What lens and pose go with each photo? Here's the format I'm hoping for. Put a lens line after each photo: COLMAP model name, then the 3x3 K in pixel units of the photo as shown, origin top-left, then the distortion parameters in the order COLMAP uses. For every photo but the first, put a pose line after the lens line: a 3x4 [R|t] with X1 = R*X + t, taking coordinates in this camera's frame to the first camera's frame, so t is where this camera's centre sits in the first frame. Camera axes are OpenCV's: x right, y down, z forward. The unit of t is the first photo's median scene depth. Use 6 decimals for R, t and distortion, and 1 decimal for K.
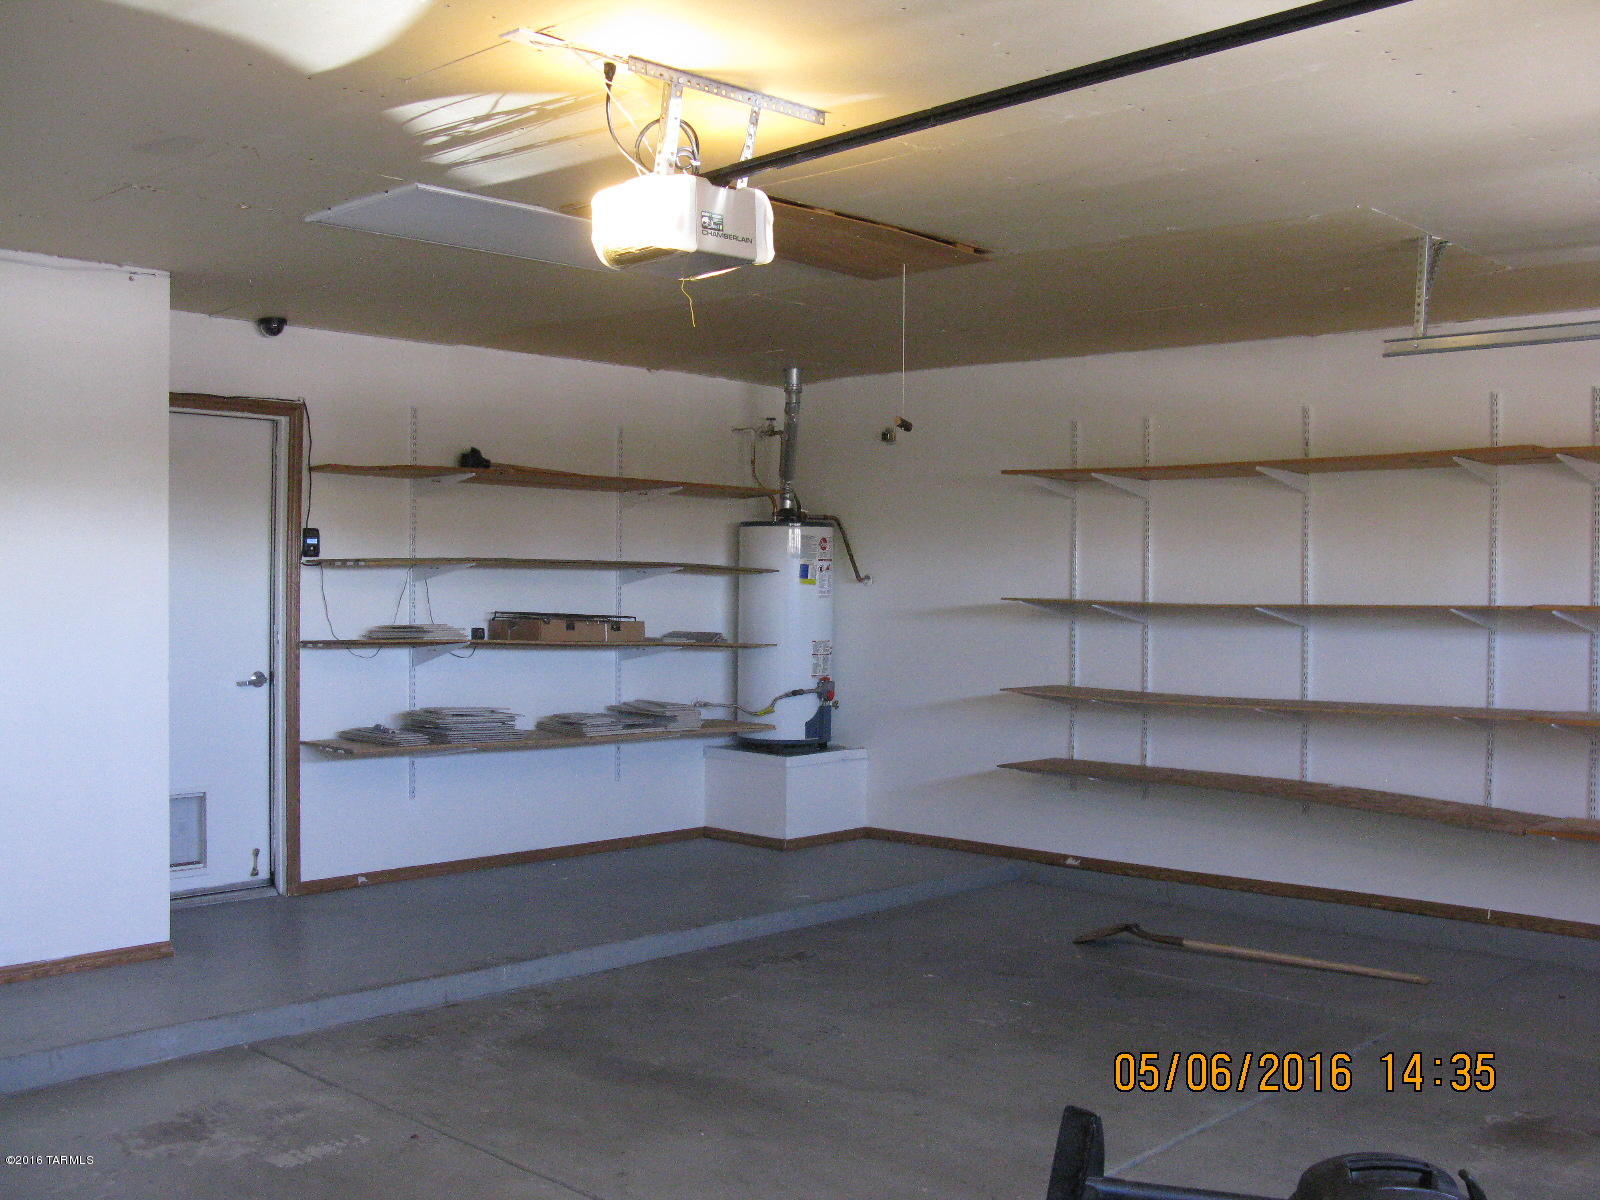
lens RADIAL K [[1654.3, 0, 800.0], [0, 1654.3, 600.0], [0, 0, 1]] dist [-0.178982, 0.225699]
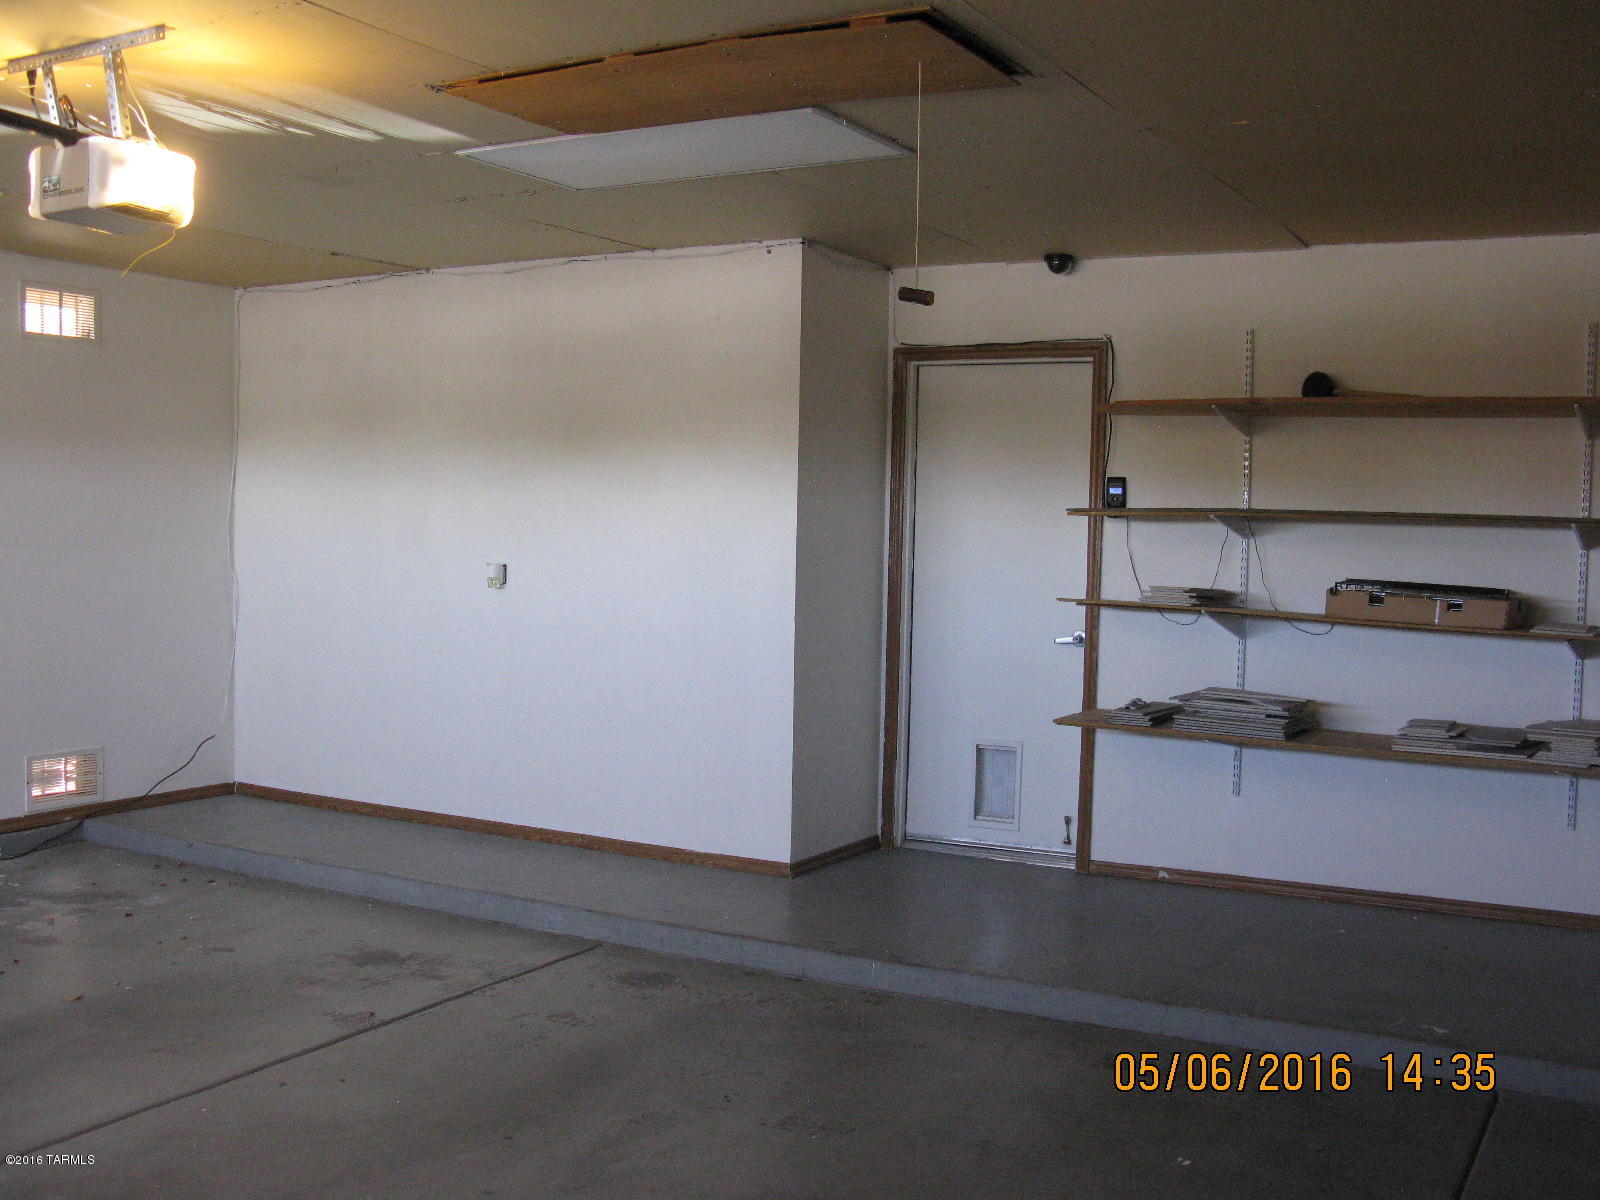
lens RADIAL K [[1654.3, 0, 800.0], [0, 1654.3, 600.0], [0, 0, 1]] dist [-0.178982, 0.225699]
pose [[0.234576, 0.042541, -0.971167, 0.551876], [-0.030201, 0.998879, 0.036460, -0.003425], [0.971629, 0.020777, 0.235598, 0.613250]]
